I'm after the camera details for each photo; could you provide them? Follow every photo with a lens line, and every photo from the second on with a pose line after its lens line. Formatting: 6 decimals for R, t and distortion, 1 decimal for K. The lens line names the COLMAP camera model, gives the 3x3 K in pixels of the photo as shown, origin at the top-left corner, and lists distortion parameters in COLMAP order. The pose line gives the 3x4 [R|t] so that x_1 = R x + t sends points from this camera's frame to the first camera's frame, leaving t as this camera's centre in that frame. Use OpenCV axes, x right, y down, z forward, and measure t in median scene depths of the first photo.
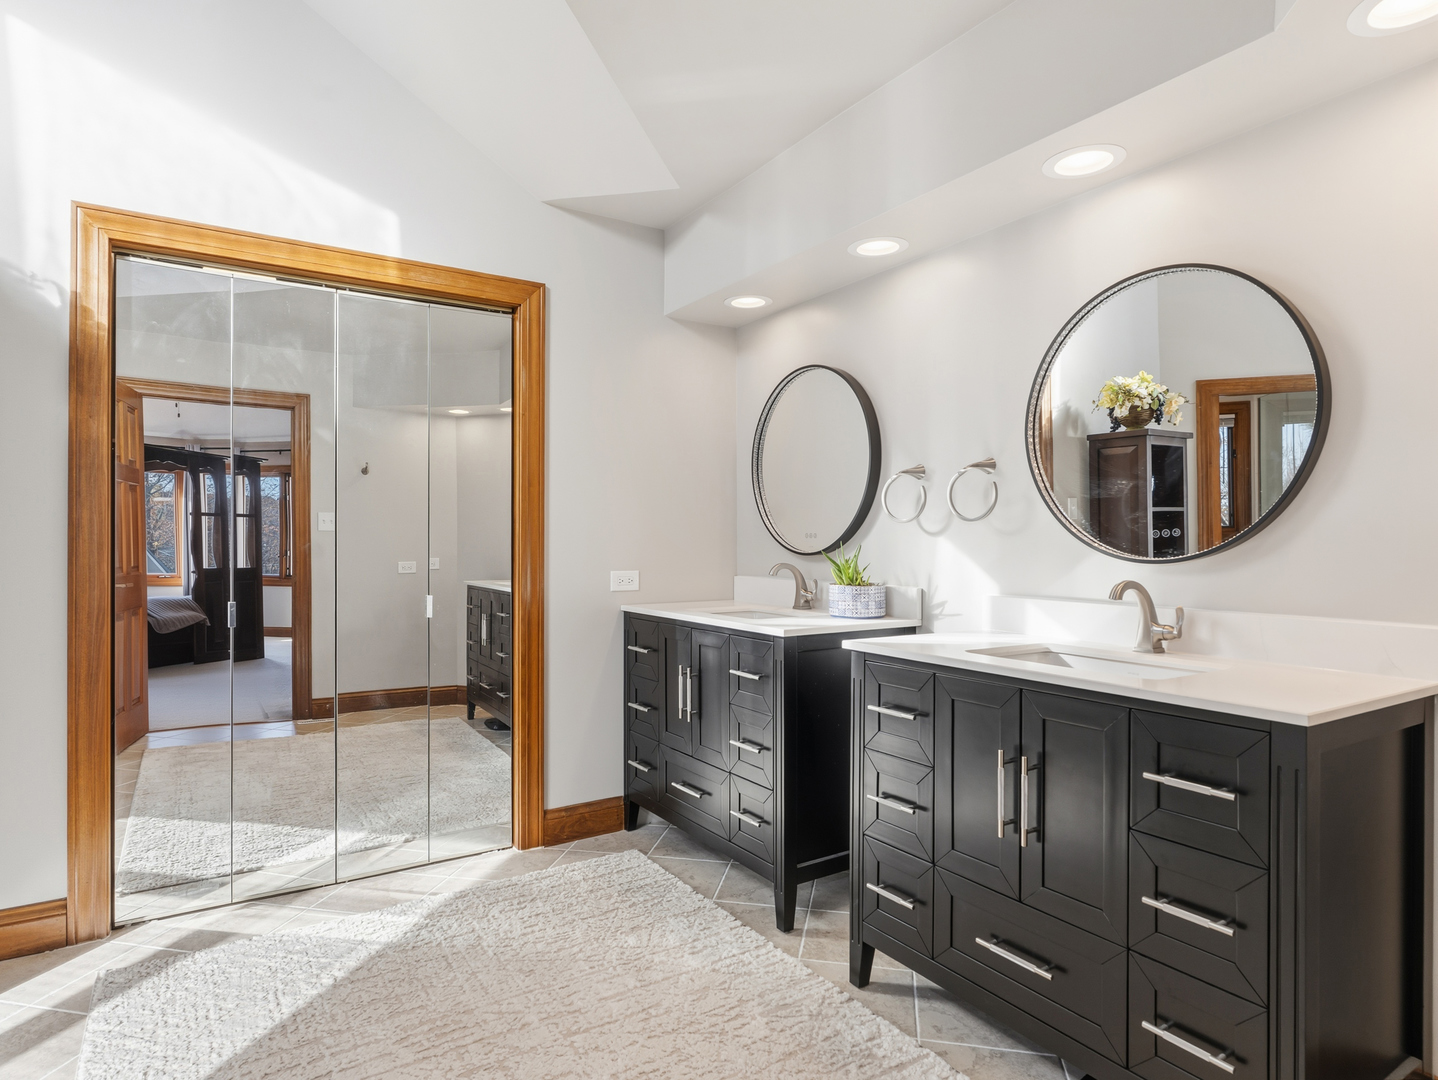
lens RADIAL K [[831.2, 0, 719.0], [0, 831.2, 540.0], [0, 0, 1]] dist [0.002914, 0.001142]
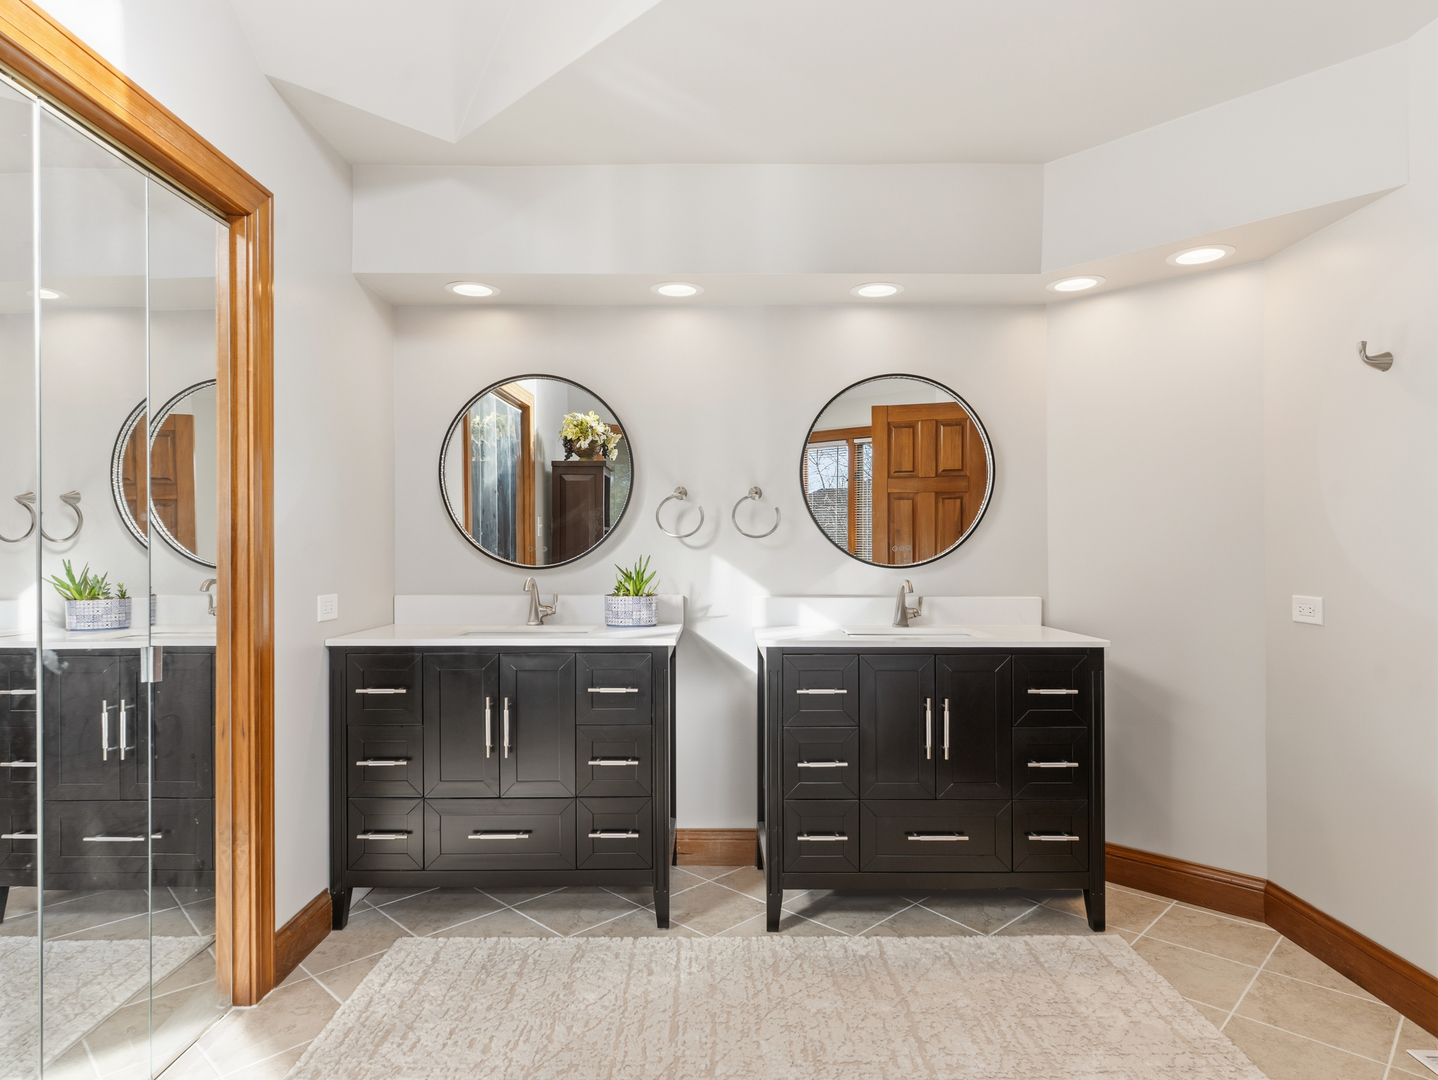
lens RADIAL K [[841.7, 0, 717.9], [0, 841.7, 554.5], [0, 0, 1]] dist [0.004843, 0.000677]
pose [[0.535877, -0.003228, 0.844290, -0.662273], [0.001978, 0.999995, 0.002568, -0.001189], [-0.844294, 0.000294, 0.535880, 0.318484]]
